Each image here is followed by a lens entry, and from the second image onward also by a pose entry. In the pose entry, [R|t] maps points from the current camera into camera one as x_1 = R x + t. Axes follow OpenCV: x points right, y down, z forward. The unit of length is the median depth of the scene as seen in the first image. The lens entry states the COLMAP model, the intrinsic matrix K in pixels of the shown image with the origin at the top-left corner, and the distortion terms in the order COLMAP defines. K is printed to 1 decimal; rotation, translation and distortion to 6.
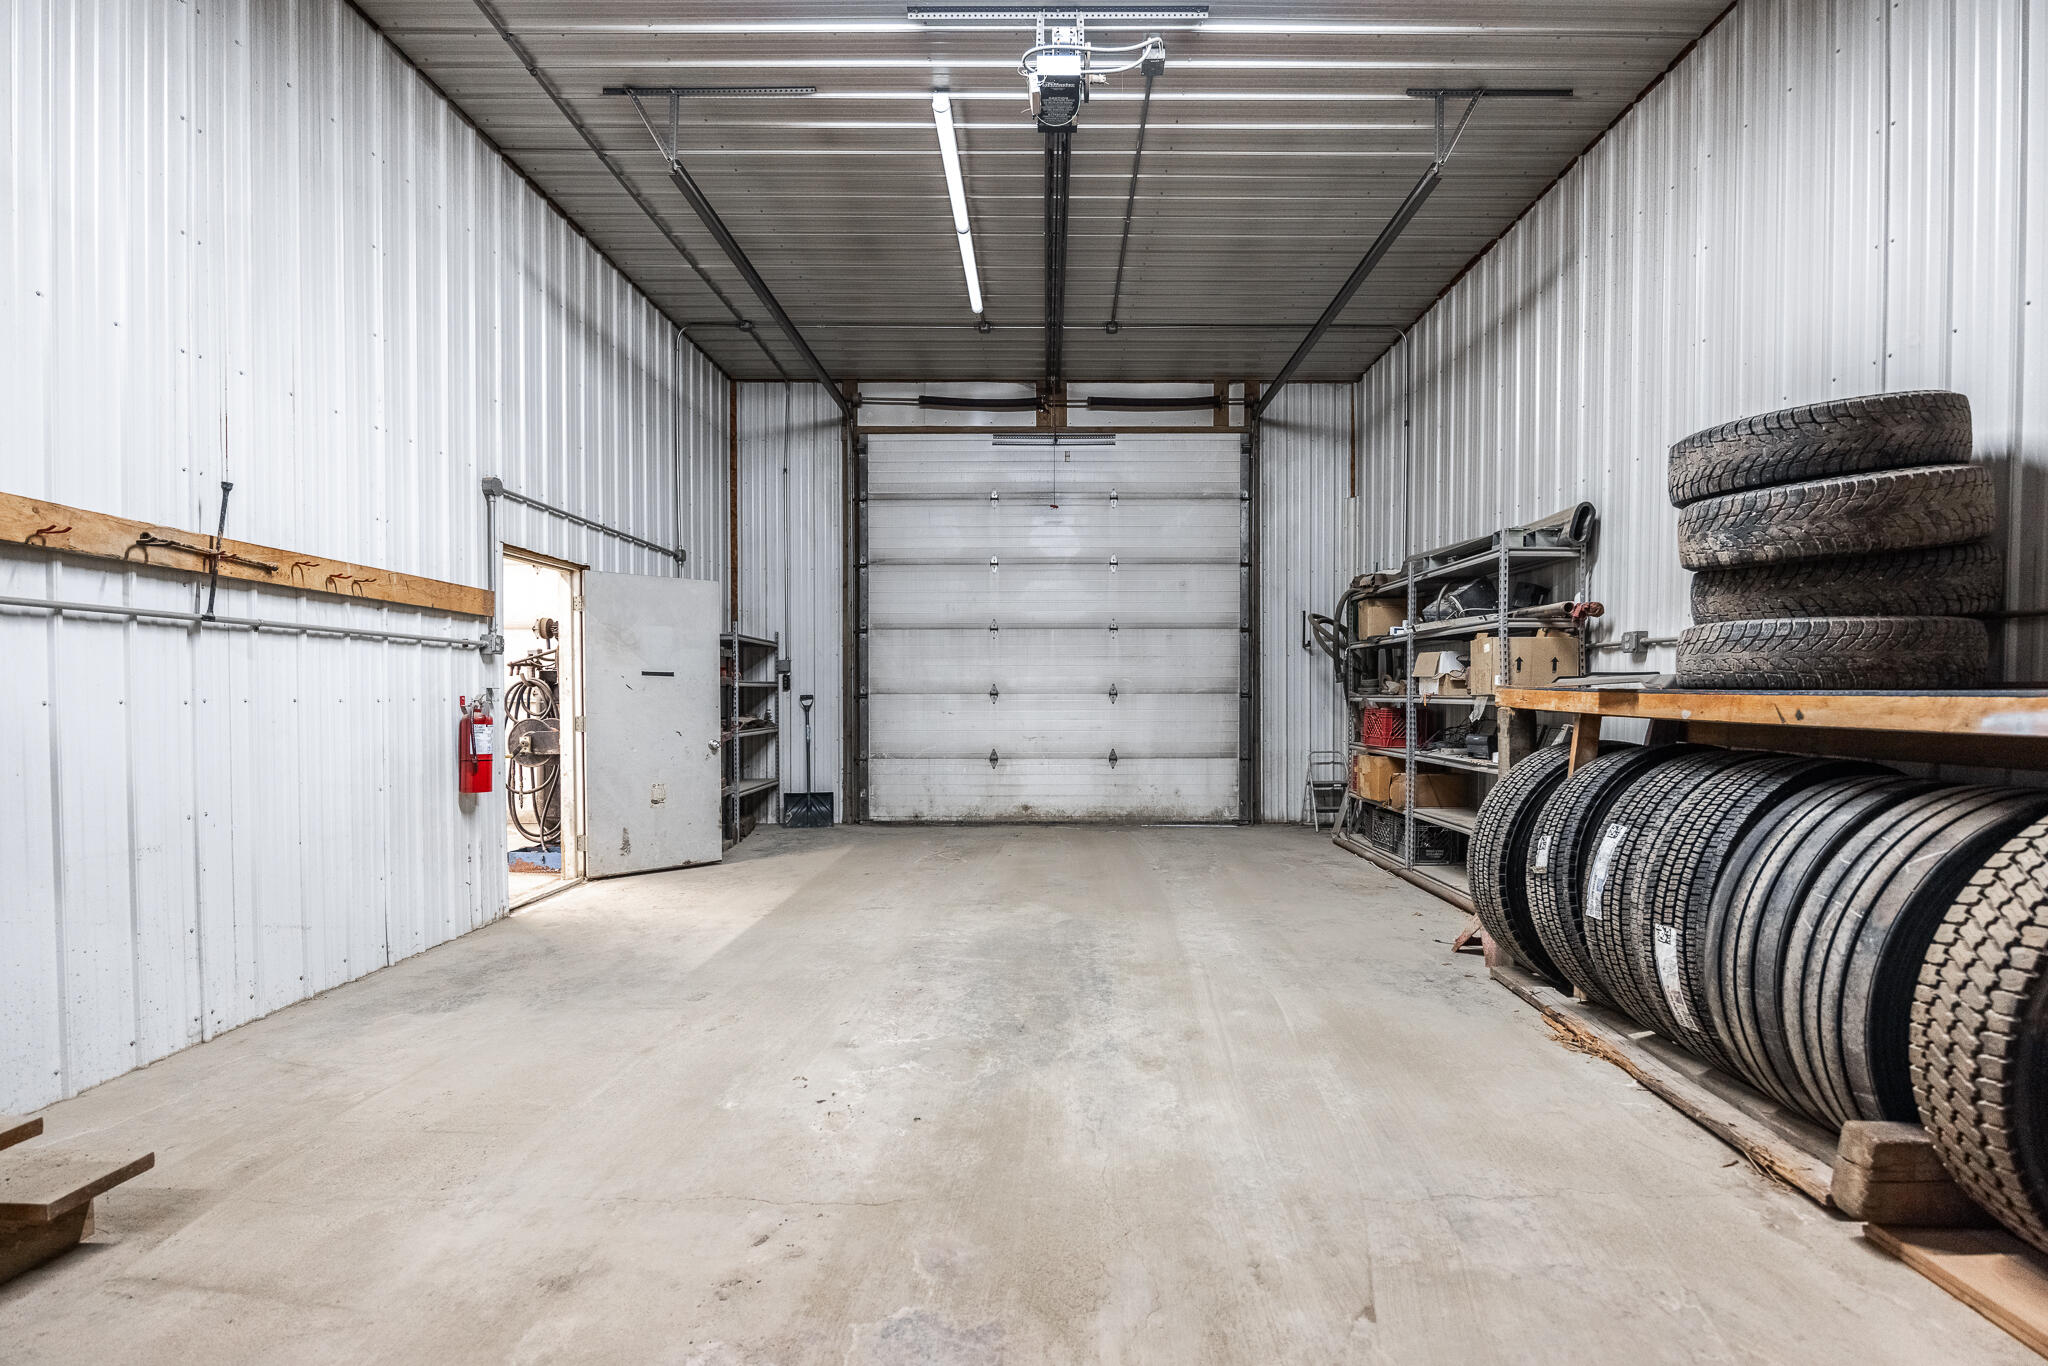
lens RADIAL K [[947.5, 0, 1024.0], [0, 947.5, 683.0], [0, 0, 1]] dist [0.000047, 0.000000]
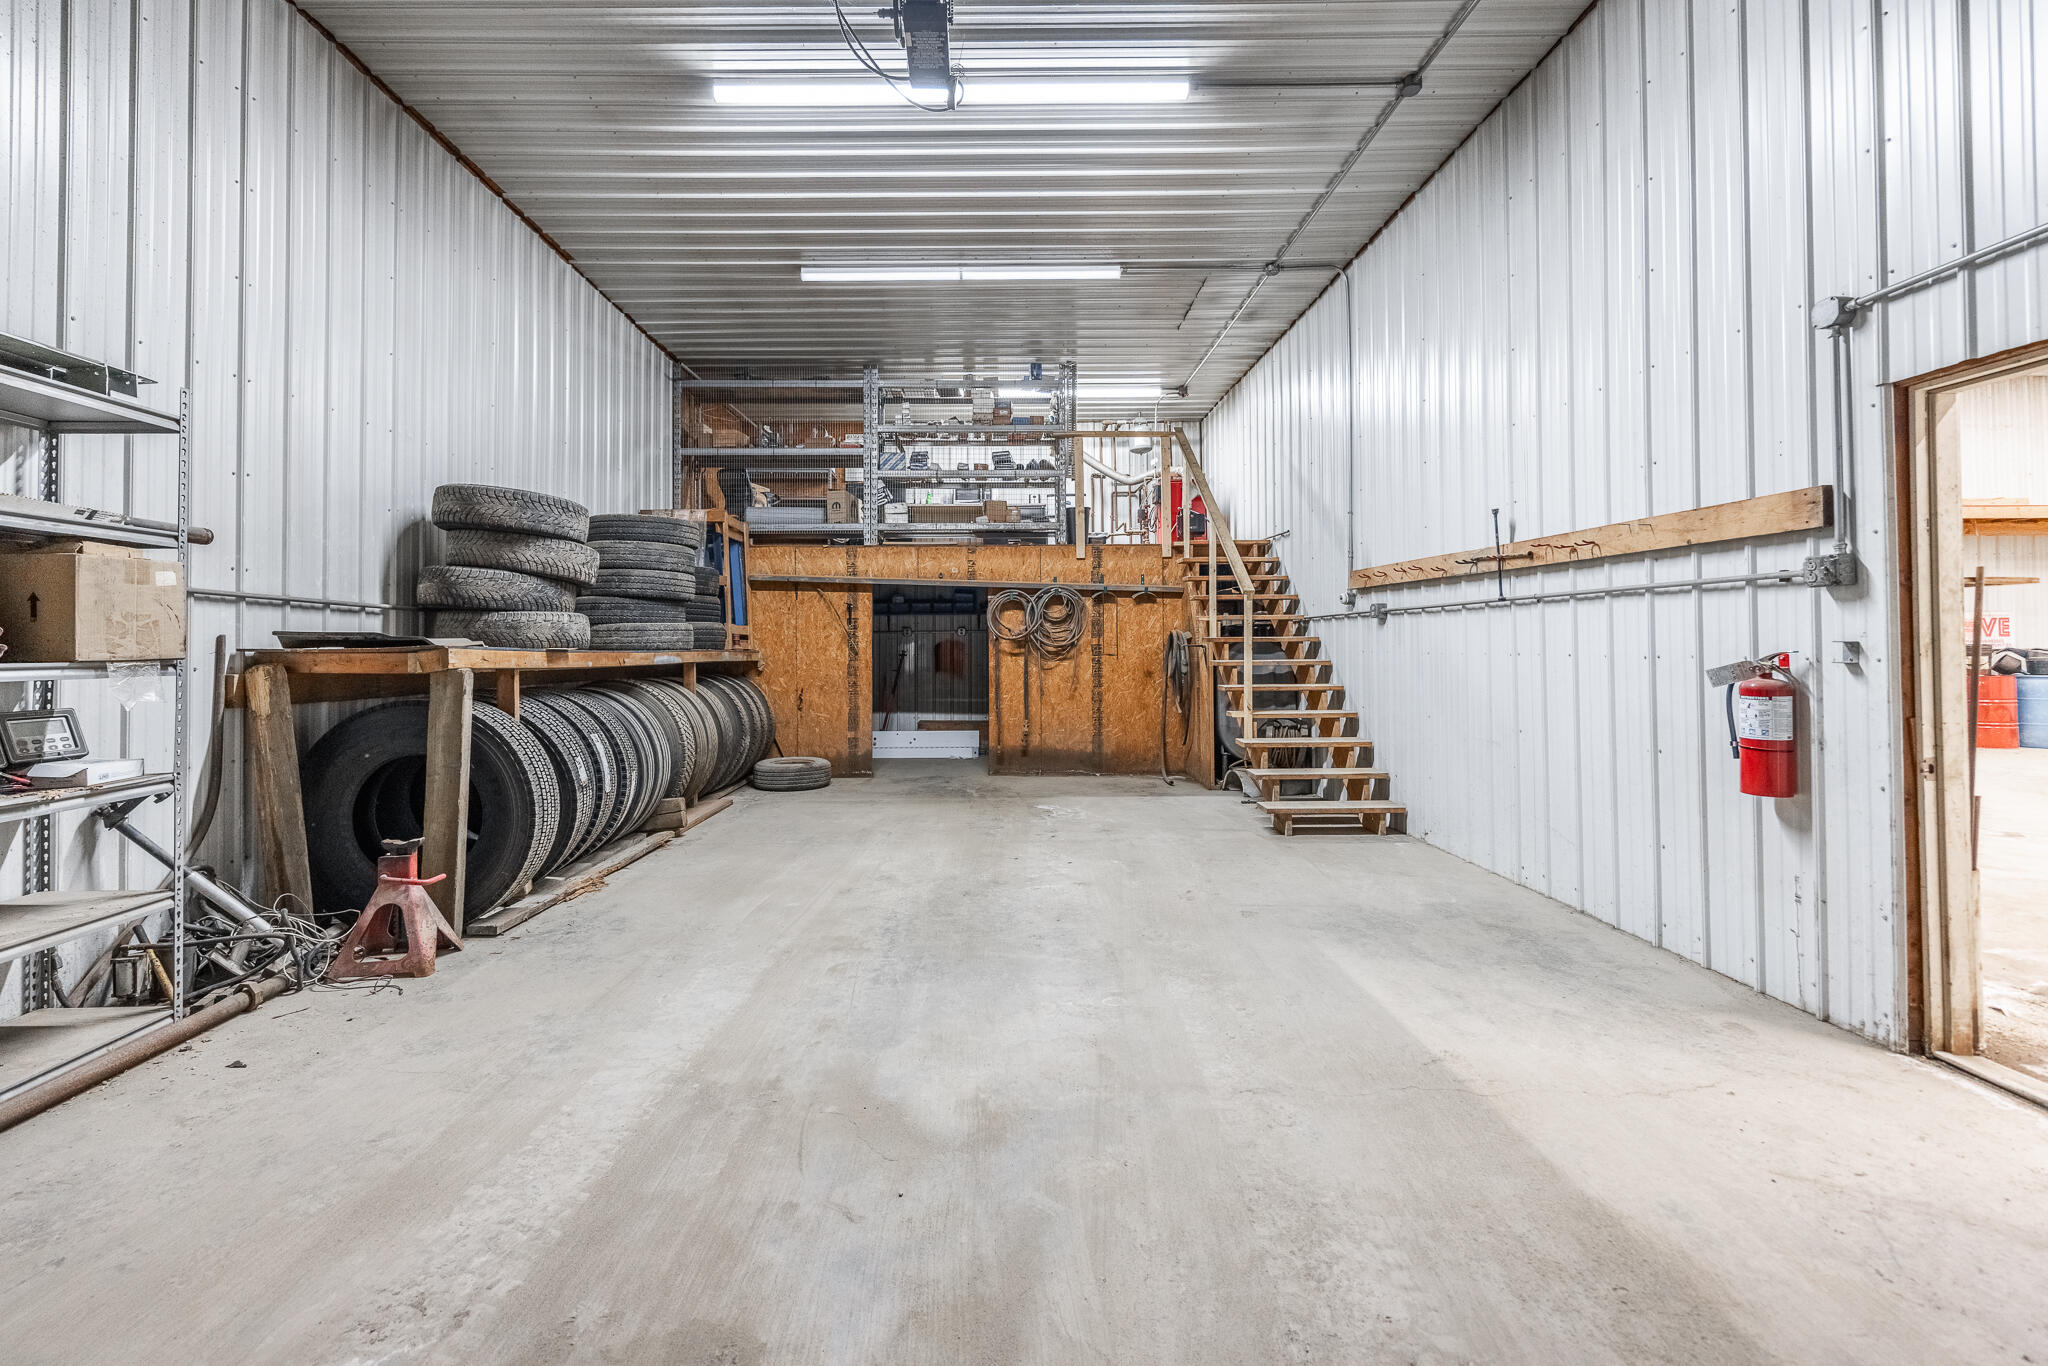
lens RADIAL K [[854.8, 0, 1035.0], [0, 854.8, 677.1], [0, 0, 1]] dist [-0.001485, 0.000021]
pose [[-0.996320, 0.006562, -0.085465, 0.000584], [0.004523, 0.999701, 0.024036, 0.015448], [0.085597, 0.023561, -0.996051, 1.859818]]
